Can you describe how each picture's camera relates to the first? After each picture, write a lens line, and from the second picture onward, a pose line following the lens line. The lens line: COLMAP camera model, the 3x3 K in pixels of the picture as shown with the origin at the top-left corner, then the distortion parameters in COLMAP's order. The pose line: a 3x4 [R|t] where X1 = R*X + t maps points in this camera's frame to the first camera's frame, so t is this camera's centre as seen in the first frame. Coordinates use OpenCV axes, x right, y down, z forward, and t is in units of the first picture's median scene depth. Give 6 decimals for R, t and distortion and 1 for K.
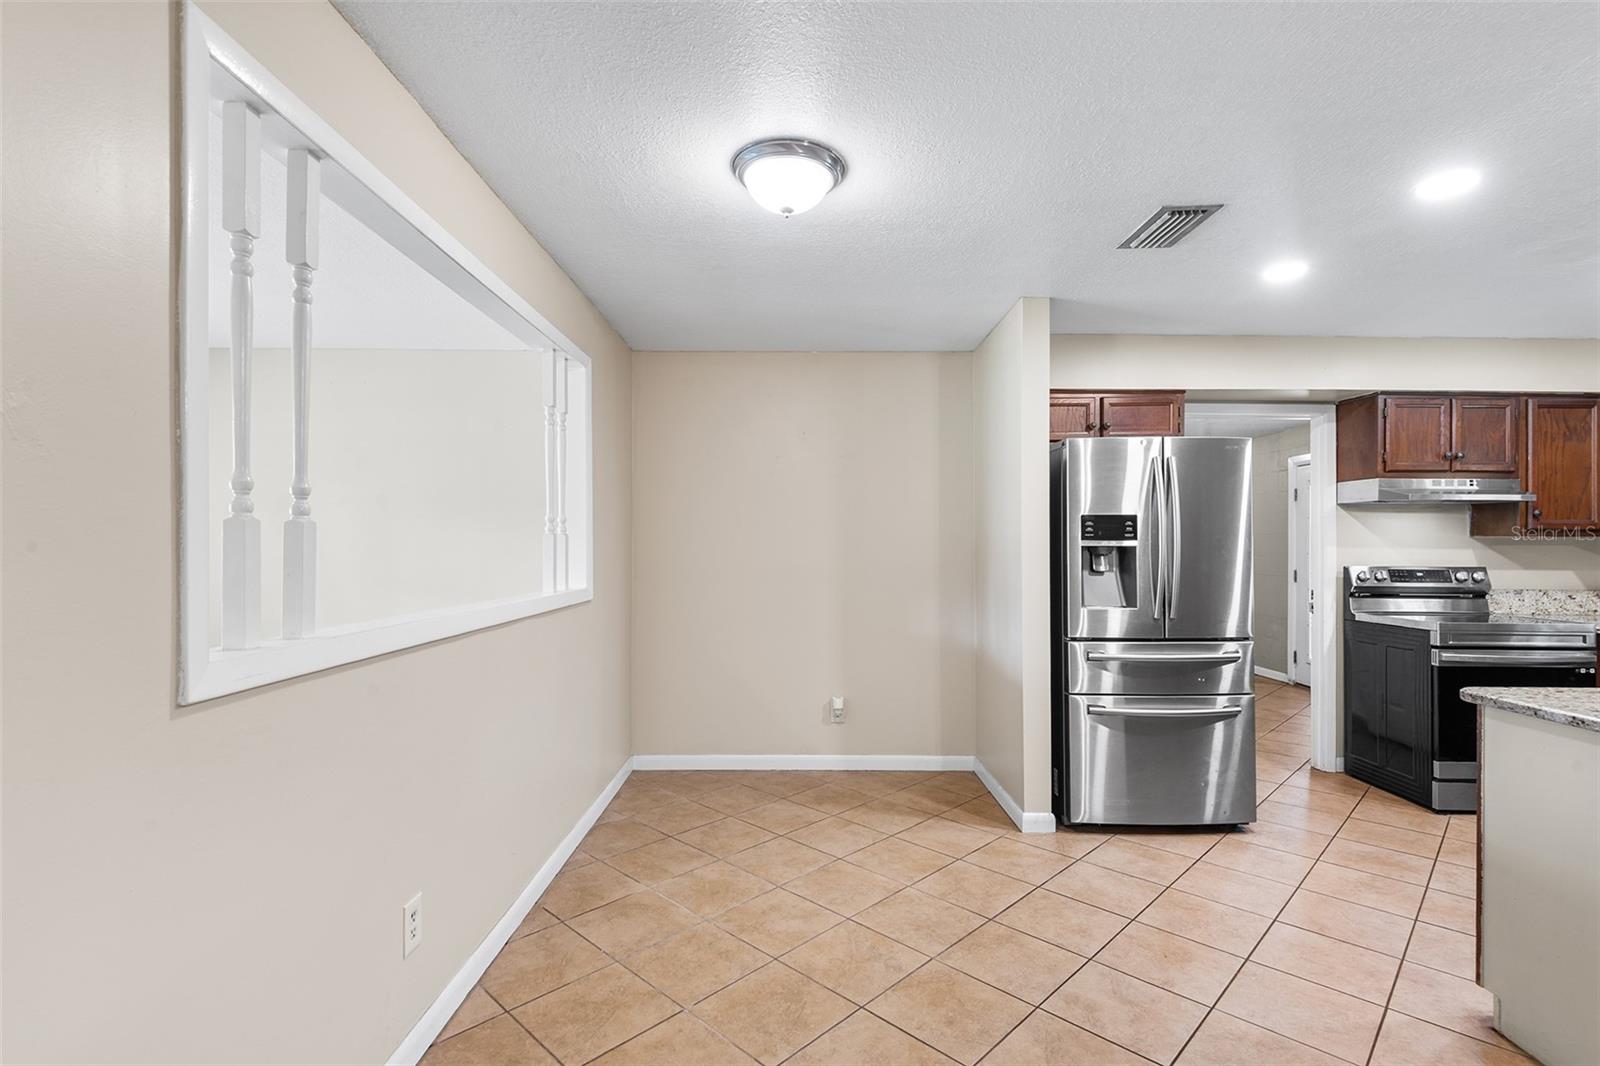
lens RADIAL K [[750.1, 0, 809.6], [0, 750.1, 544.3], [0, 0, 1]] dist [0.049359, -0.034378]
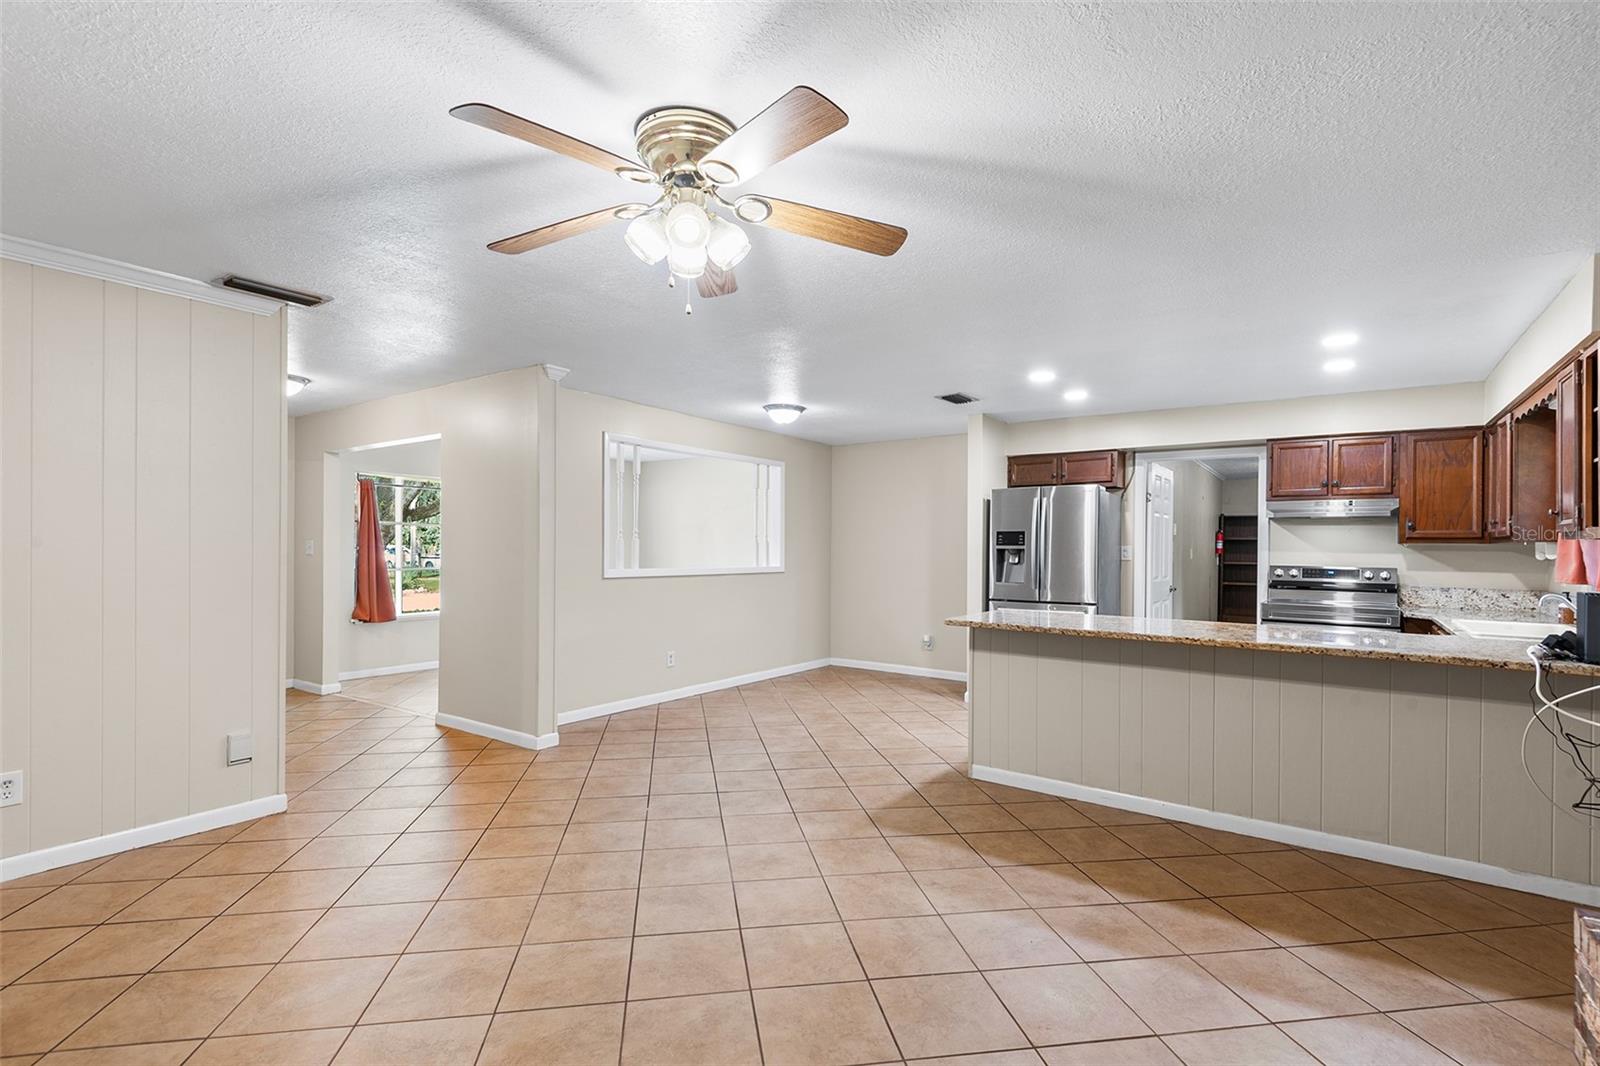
lens RADIAL K [[757.8, 0, 796.2], [0, 757.8, 548.4], [0, 0, 1]] dist [0.047397, -0.030623]
pose [[0.800547, 0.005234, -0.599248, 0.898418], [-0.005625, 0.999983, 0.001220, 0.001858], [0.599244, 0.002394, 0.800563, -0.631165]]
